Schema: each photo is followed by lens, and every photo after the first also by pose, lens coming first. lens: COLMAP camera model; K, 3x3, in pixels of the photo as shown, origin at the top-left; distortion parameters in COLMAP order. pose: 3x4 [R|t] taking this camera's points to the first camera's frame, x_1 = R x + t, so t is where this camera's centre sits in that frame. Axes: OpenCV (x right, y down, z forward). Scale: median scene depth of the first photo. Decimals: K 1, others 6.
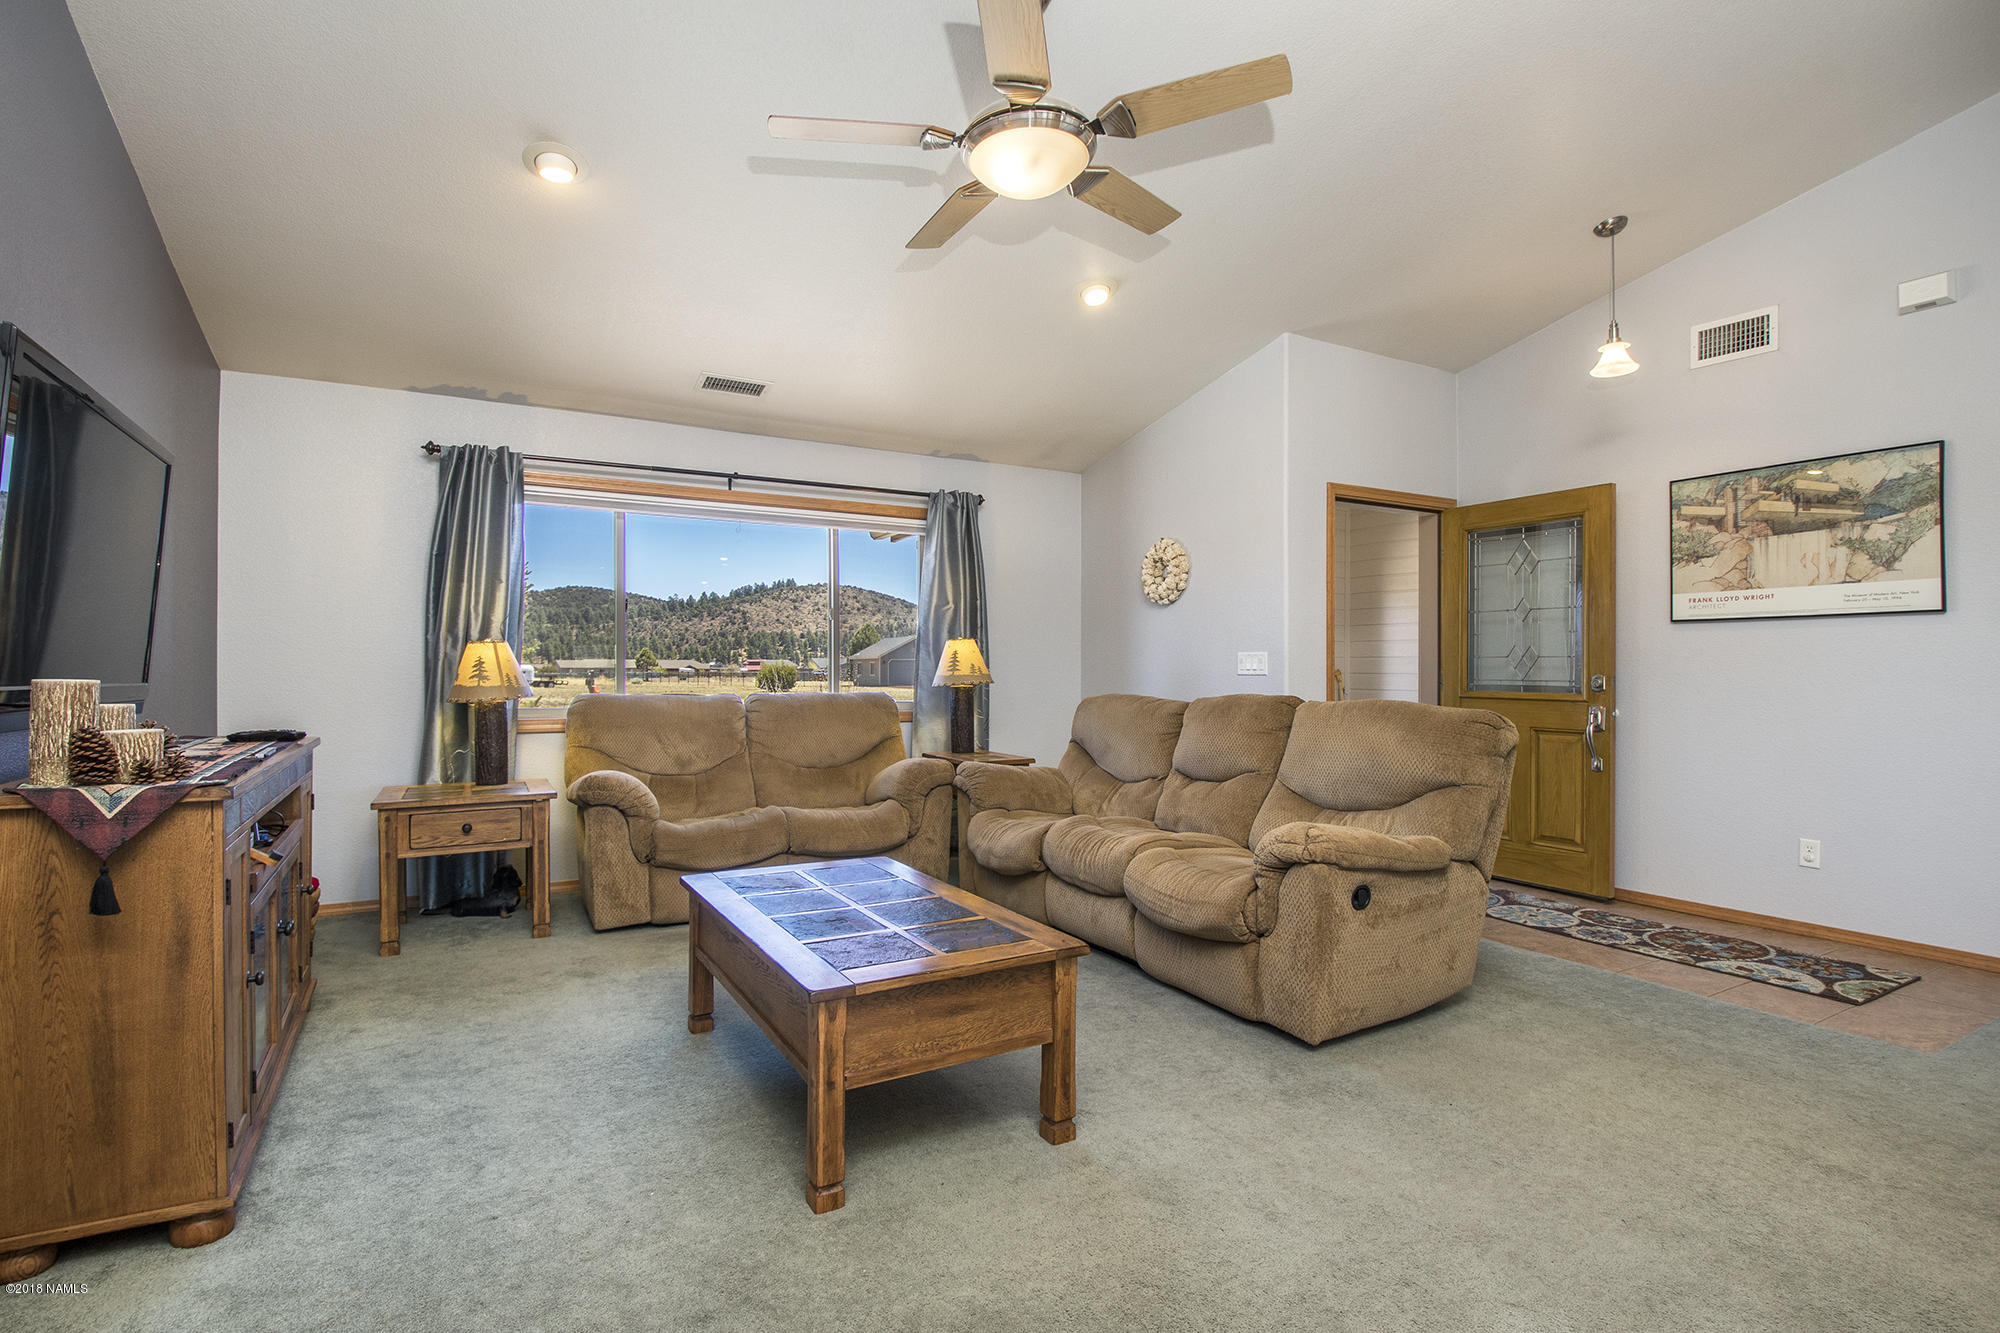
lens RADIAL K [[970.6, 0, 1000.0], [0, 970.6, 666.5], [0, 0, 1]] dist [0.065344, -0.000061]
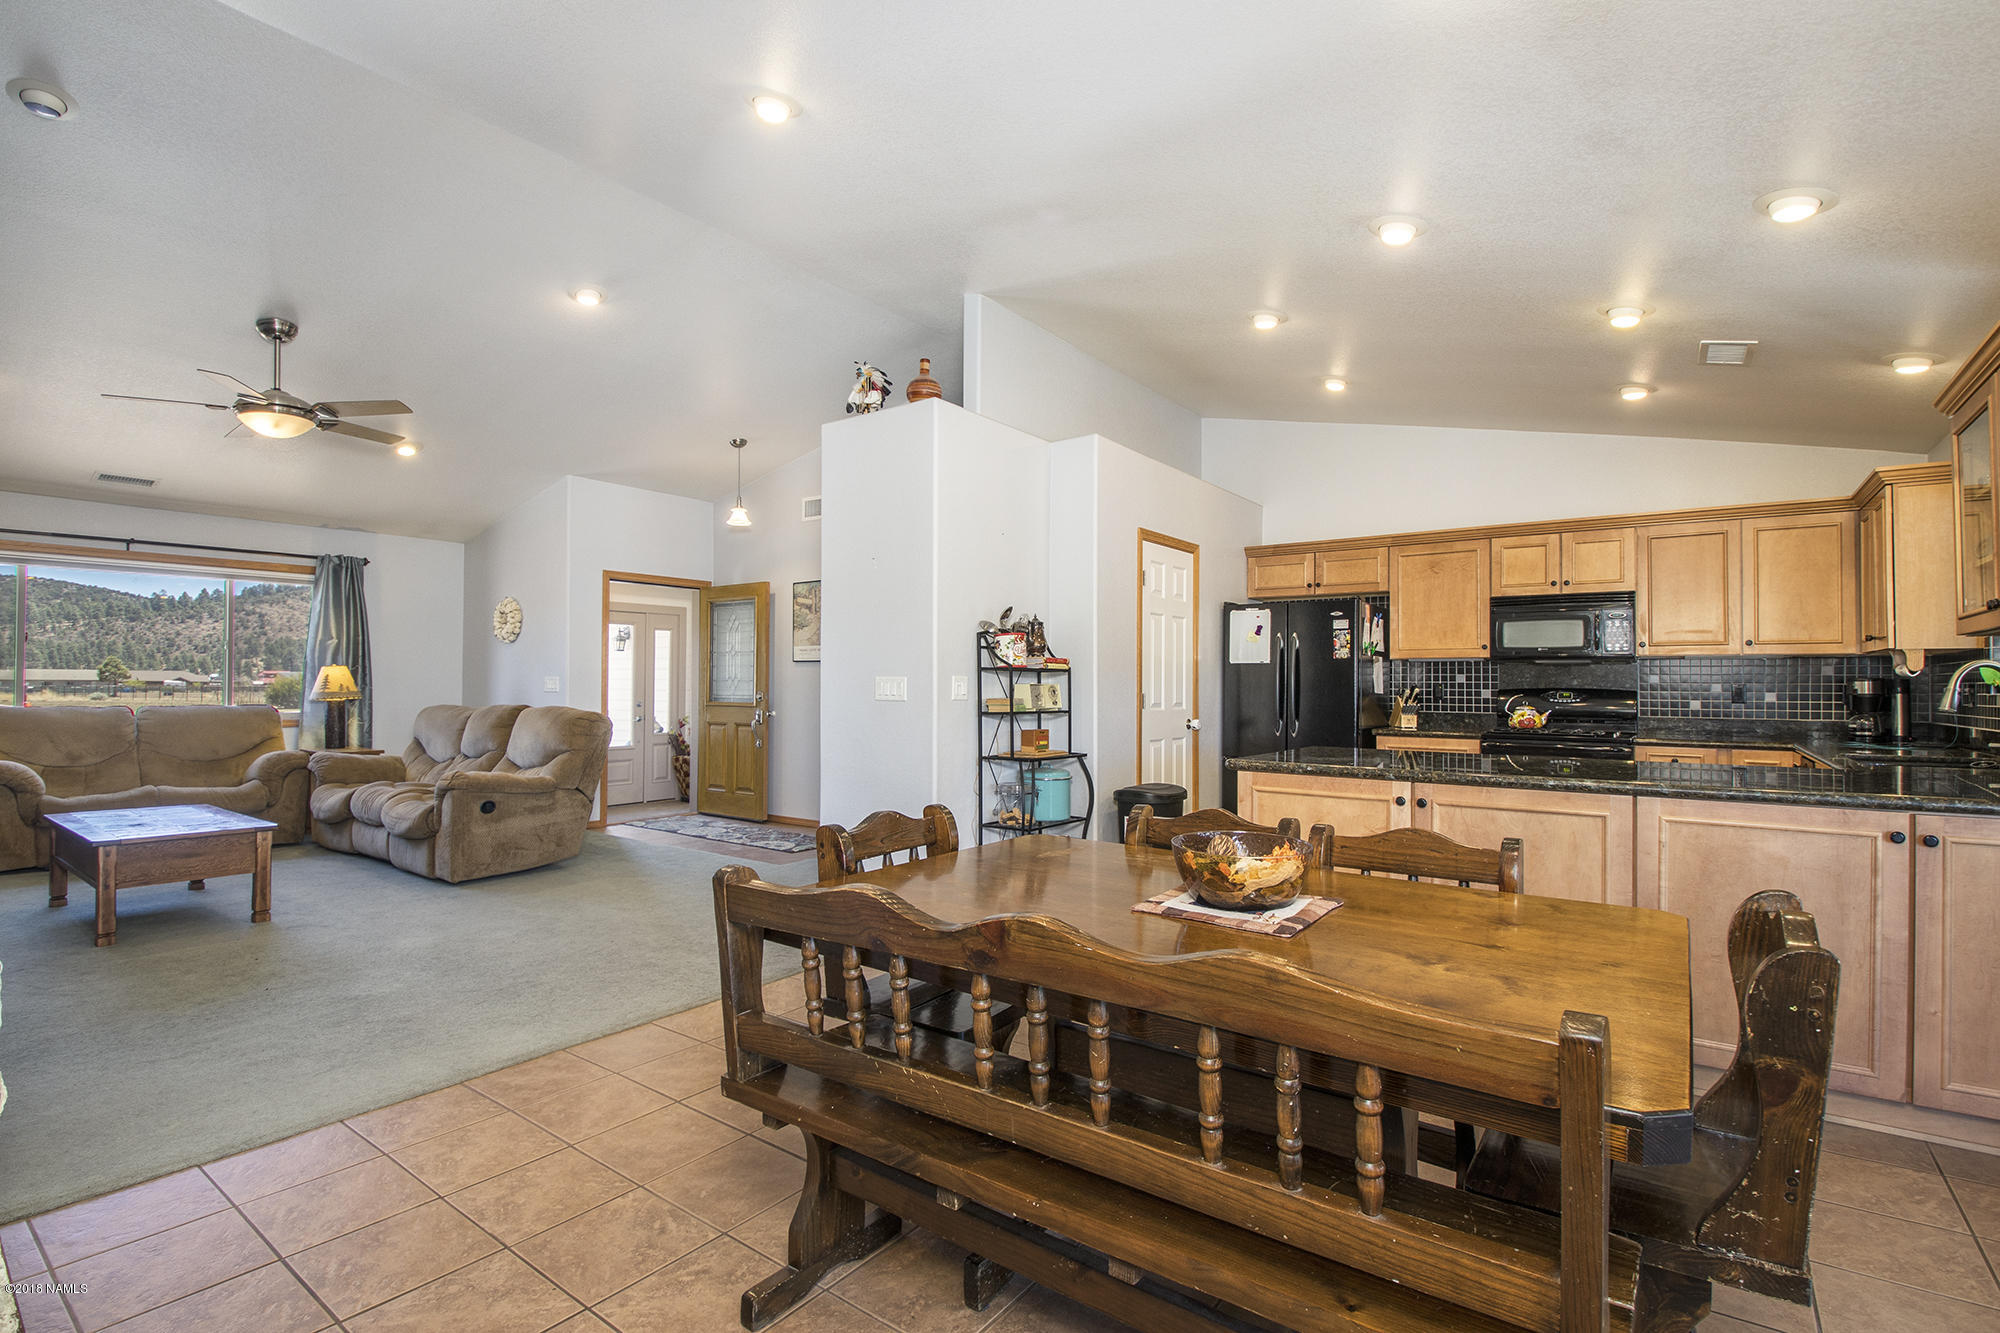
lens RADIAL K [[953.2, 0, 1000.0], [0, 953.2, 666.5], [0, 0, 1]] dist [-0.025695, -0.000330]
pose [[0.915204, 0.011302, 0.402833, 0.315653], [-0.004691, 0.999838, -0.017393, -0.009341], [-0.402964, 0.014028, 0.915108, -0.658519]]
